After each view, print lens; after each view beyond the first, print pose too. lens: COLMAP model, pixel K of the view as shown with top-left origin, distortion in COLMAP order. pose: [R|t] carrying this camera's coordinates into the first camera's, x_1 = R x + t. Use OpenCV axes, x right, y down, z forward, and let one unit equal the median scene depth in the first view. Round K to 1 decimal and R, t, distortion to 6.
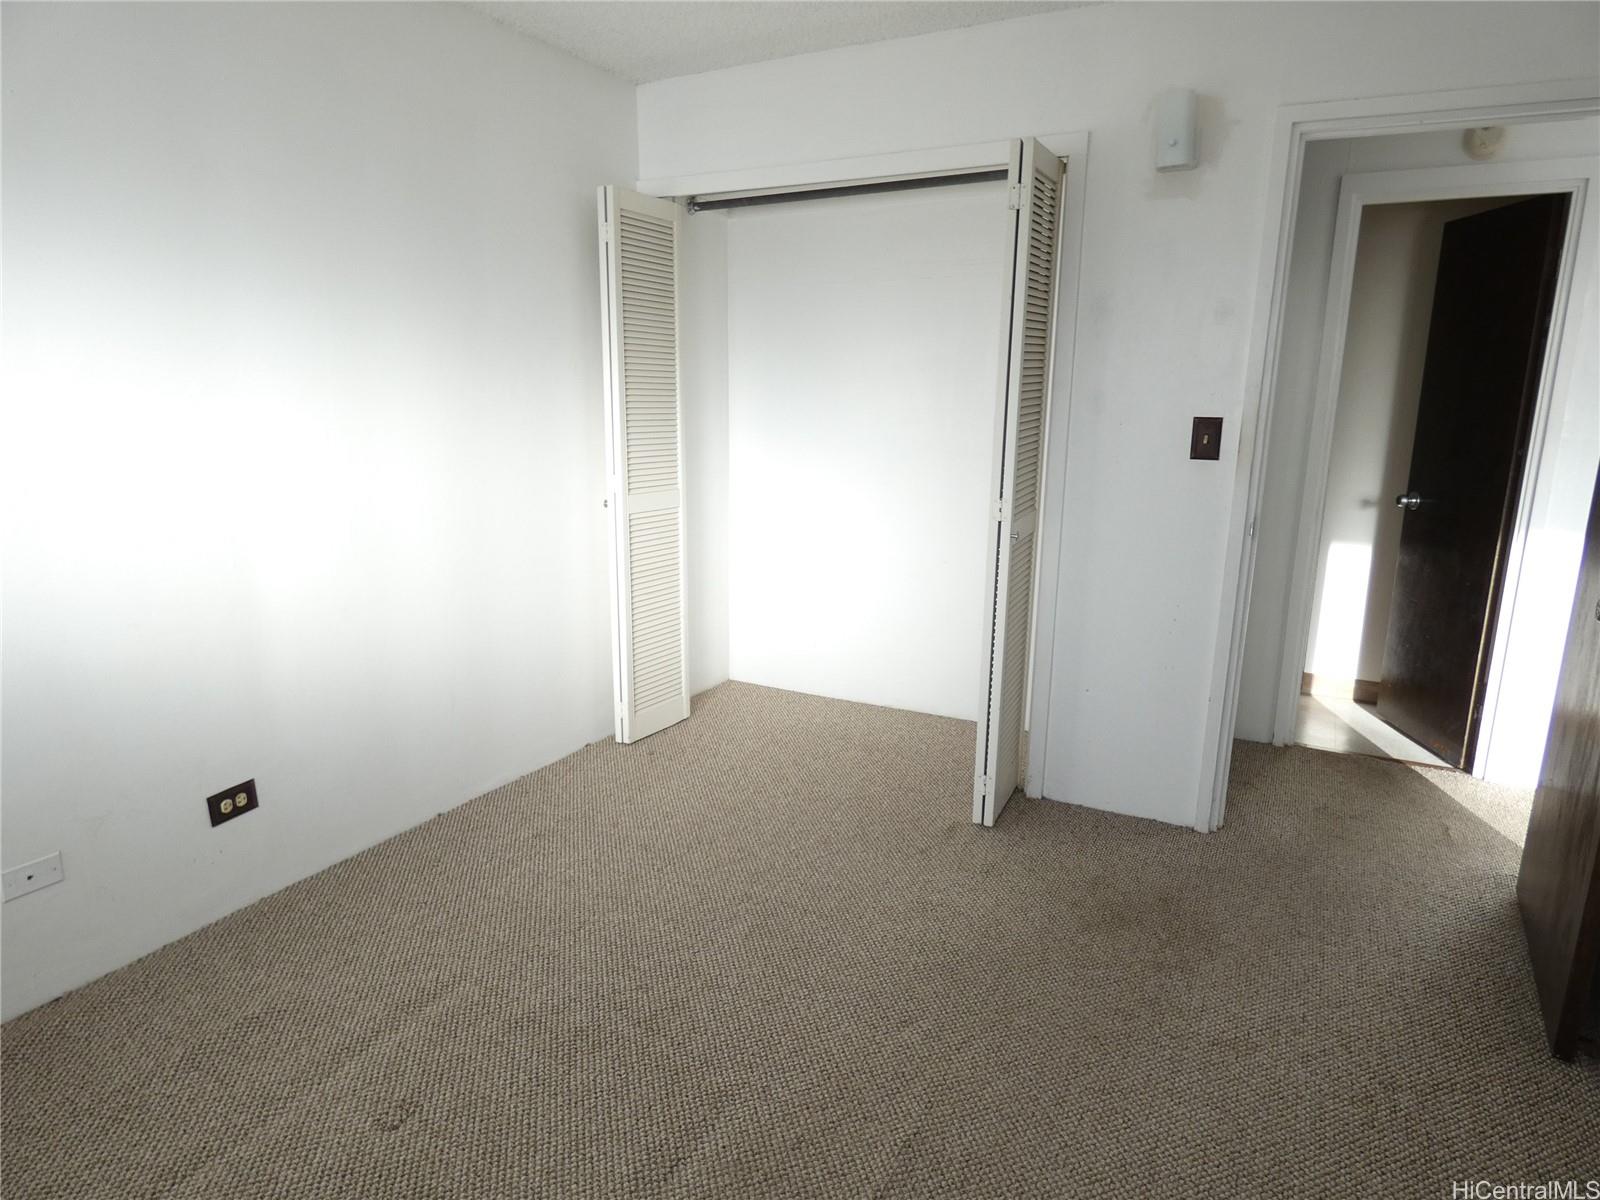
lens RADIAL K [[948.8, 0, 799.1], [0, 948.8, 597.8], [0, 0, 1]] dist [-0.010483, -0.001506]
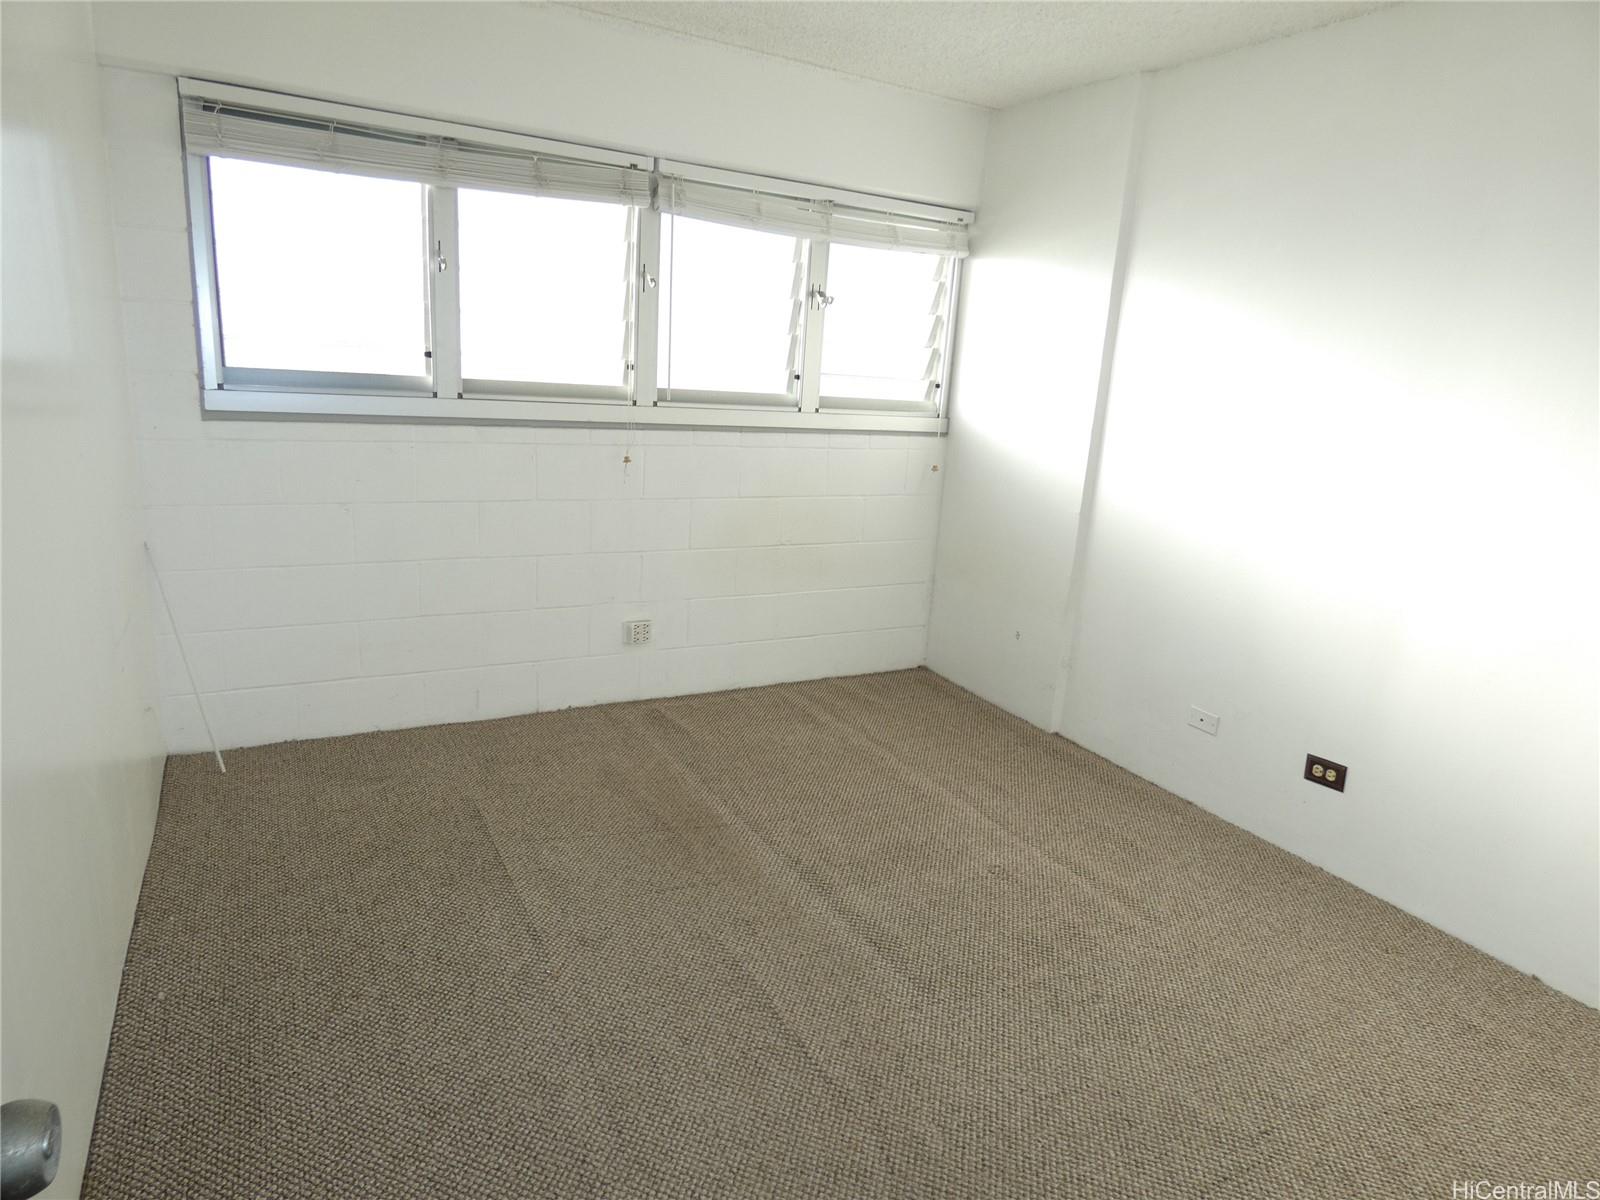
lens RADIAL K [[948.8, 0, 798.6], [0, 948.8, 598.7], [0, 0, 1]] dist [-0.010483, -0.001506]
pose [[-0.547260, 0.154248, -0.822627, 0.702189], [-0.248633, 0.908540, 0.335763, -0.214751], [0.799180, 0.388282, -0.458856, 0.942908]]
